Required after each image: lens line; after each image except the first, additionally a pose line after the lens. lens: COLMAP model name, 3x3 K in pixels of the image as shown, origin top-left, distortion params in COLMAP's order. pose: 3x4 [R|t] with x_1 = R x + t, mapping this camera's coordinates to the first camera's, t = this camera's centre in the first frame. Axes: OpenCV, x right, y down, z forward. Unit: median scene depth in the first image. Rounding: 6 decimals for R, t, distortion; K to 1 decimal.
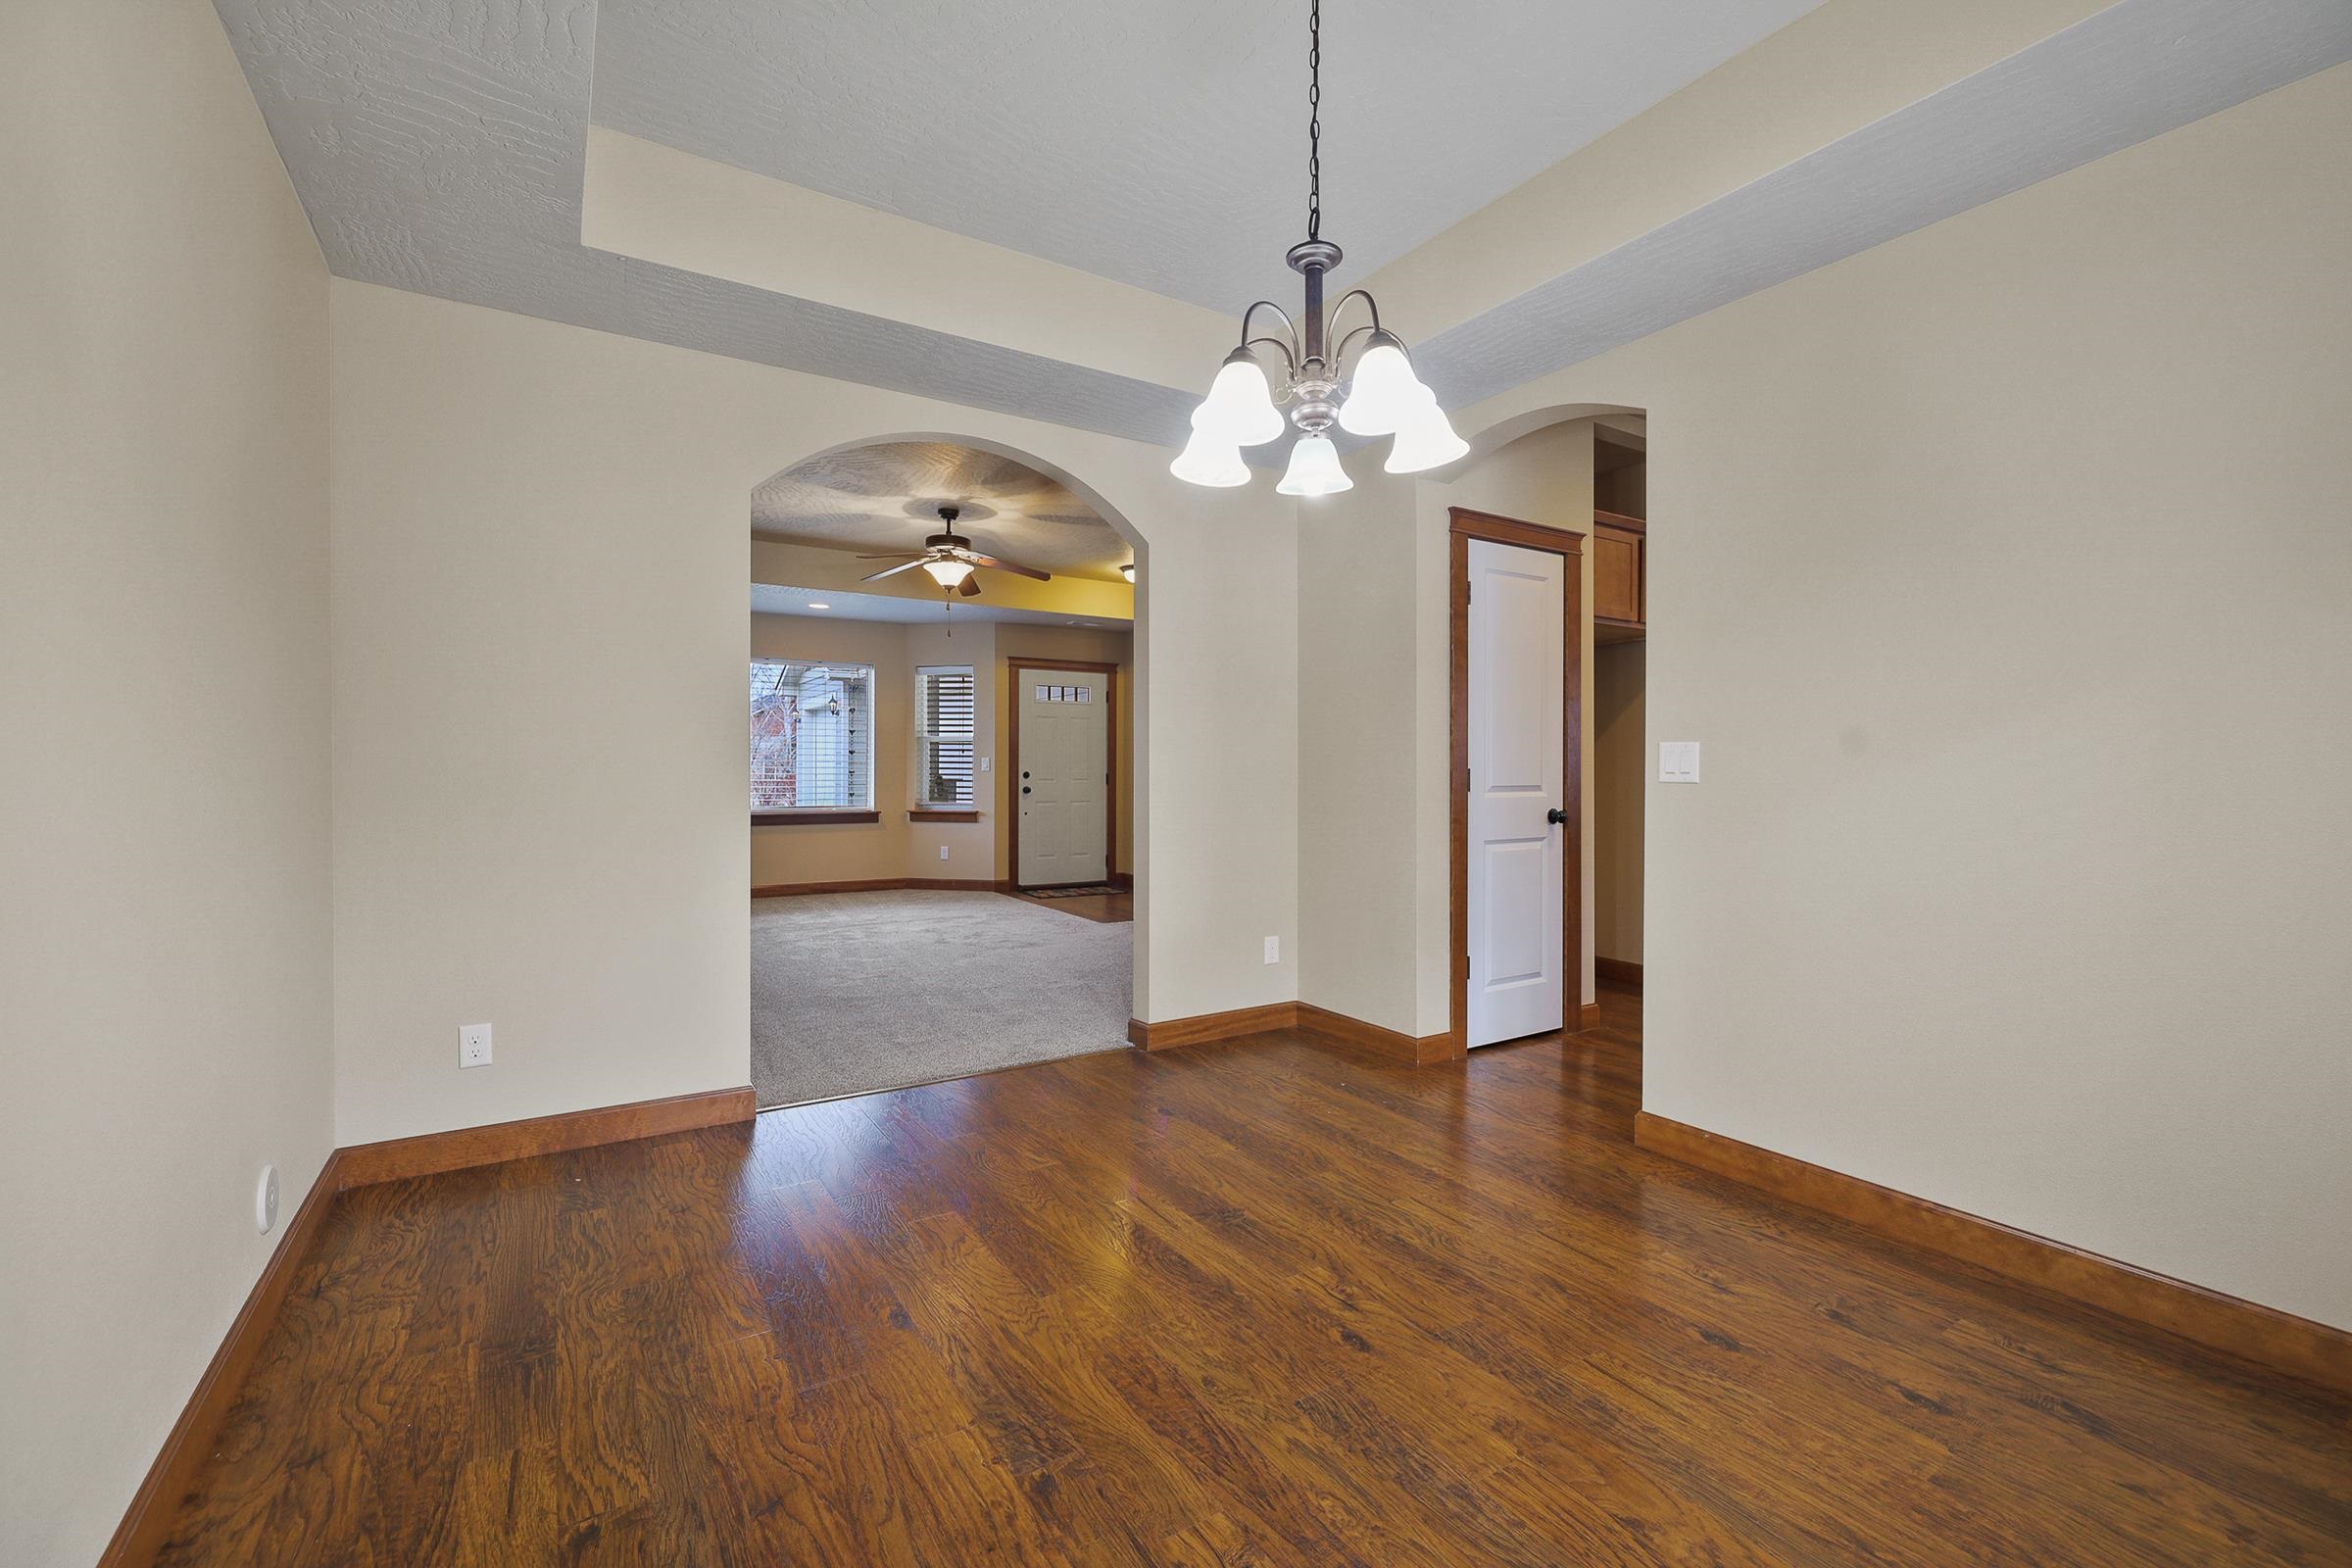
lens RADIAL K [[993.9, 0, 1167.6], [0, 993.9, 770.9], [0, 0, 1]] dist [0.000503, -0.001687]
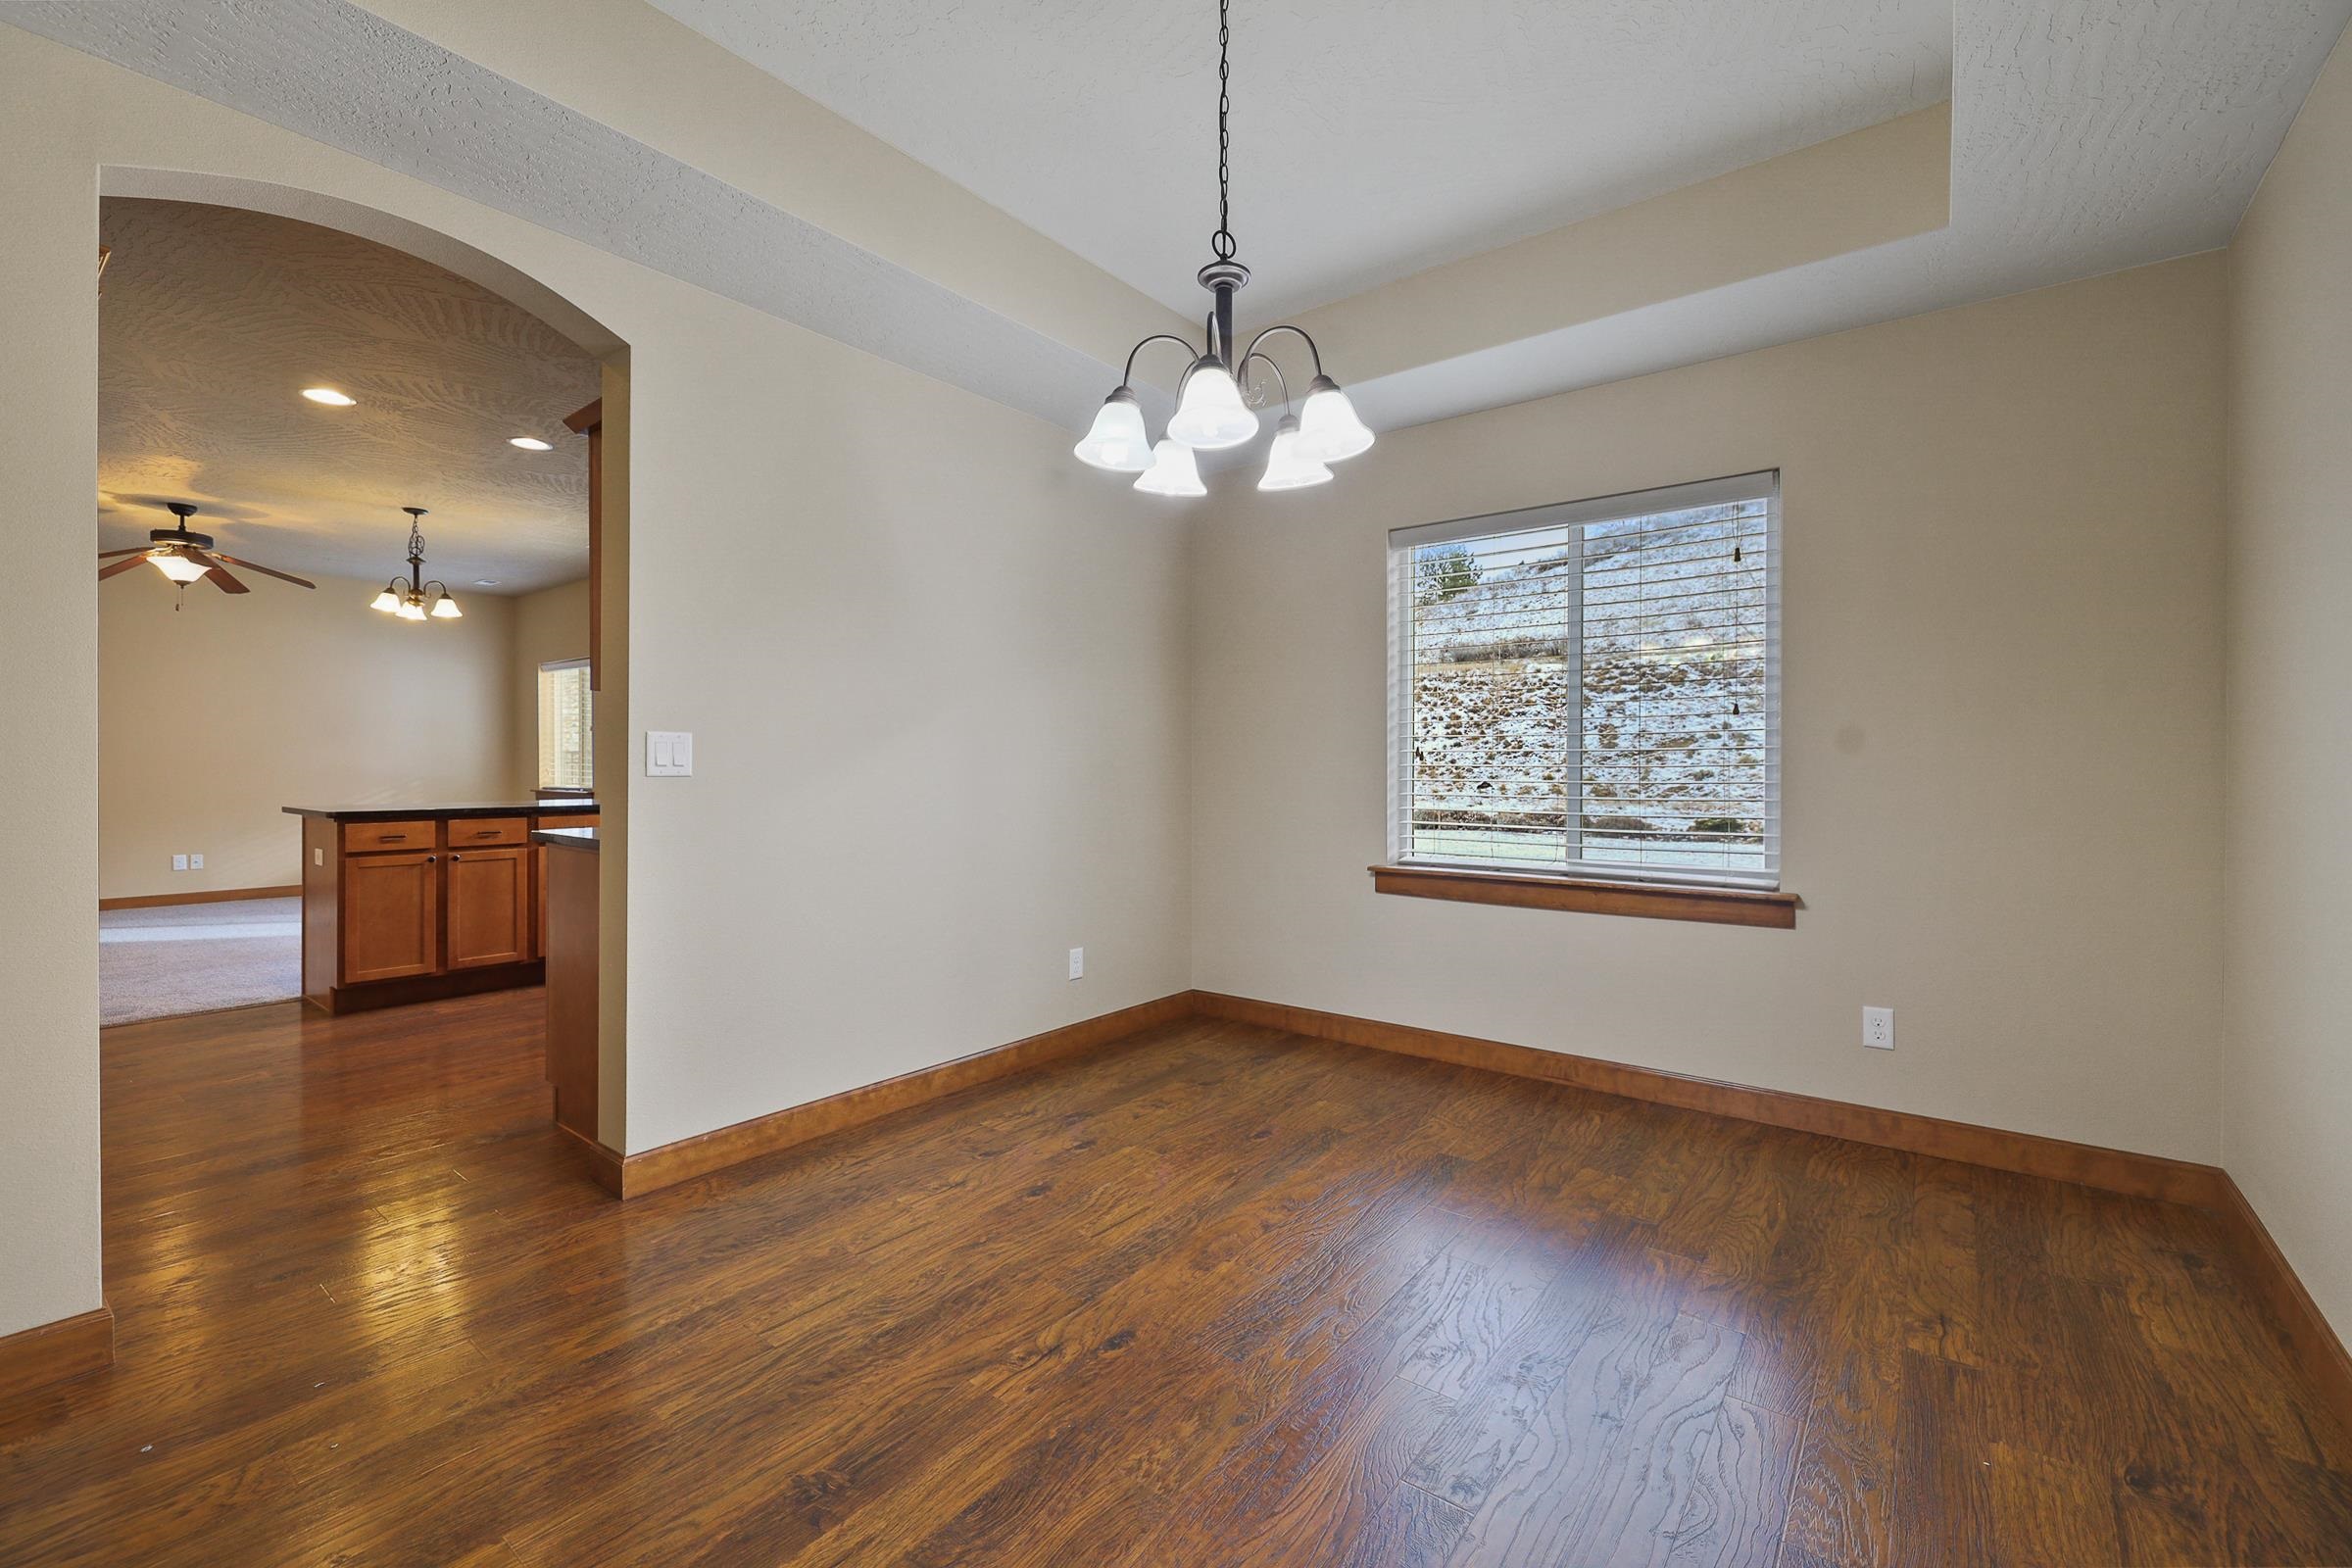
lens RADIAL K [[993.9, 0, 1180.4], [0, 993.9, 779.2], [0, 0, 1]] dist [0.000503, -0.001687]
pose [[-0.352687, -0.017171, 0.935584, -0.242075], [-0.000040, 0.999832, 0.018335, -0.001363], [-0.935741, 0.006430, -0.352629, 0.415464]]
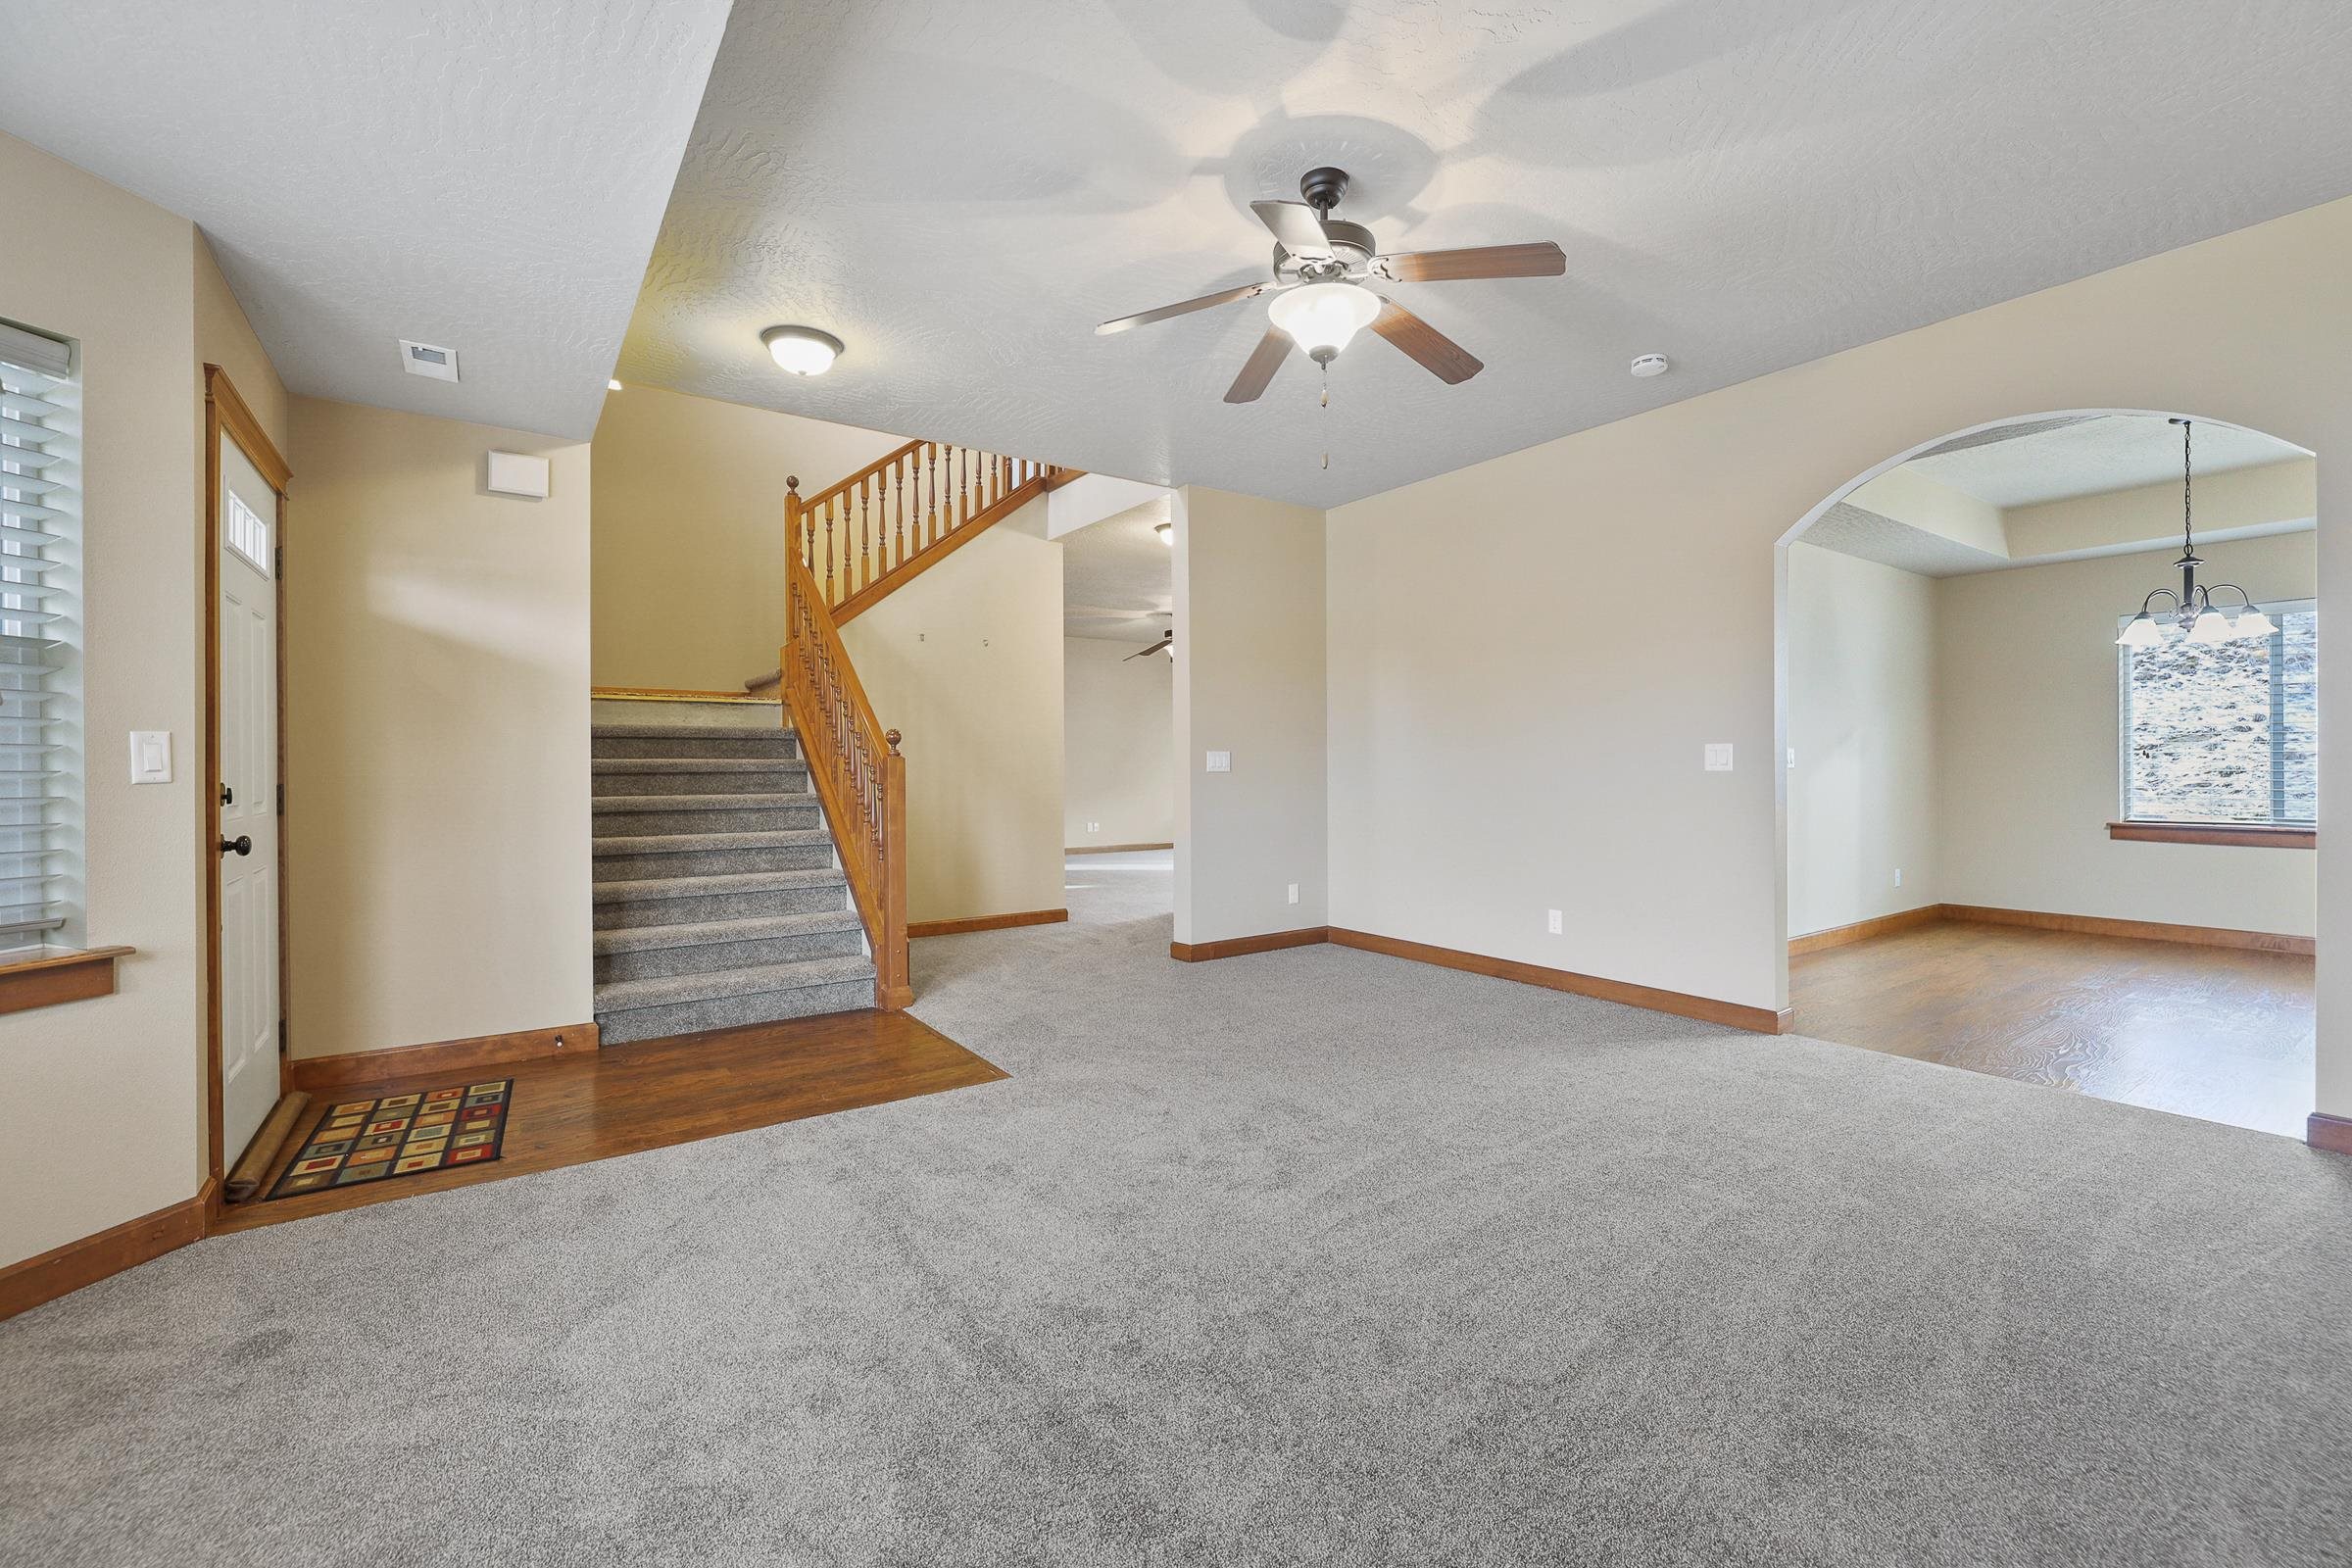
lens RADIAL K [[993.9, 0, 1193.7], [0, 993.9, 772.7], [0, 0, 1]] dist [0.000503, -0.001687]
pose [[-0.065909, -0.009473, 0.997781, -0.666725], [0.007499, 0.999922, 0.009988, -0.004010], [-0.997797, 0.008141, -0.065833, 1.104968]]
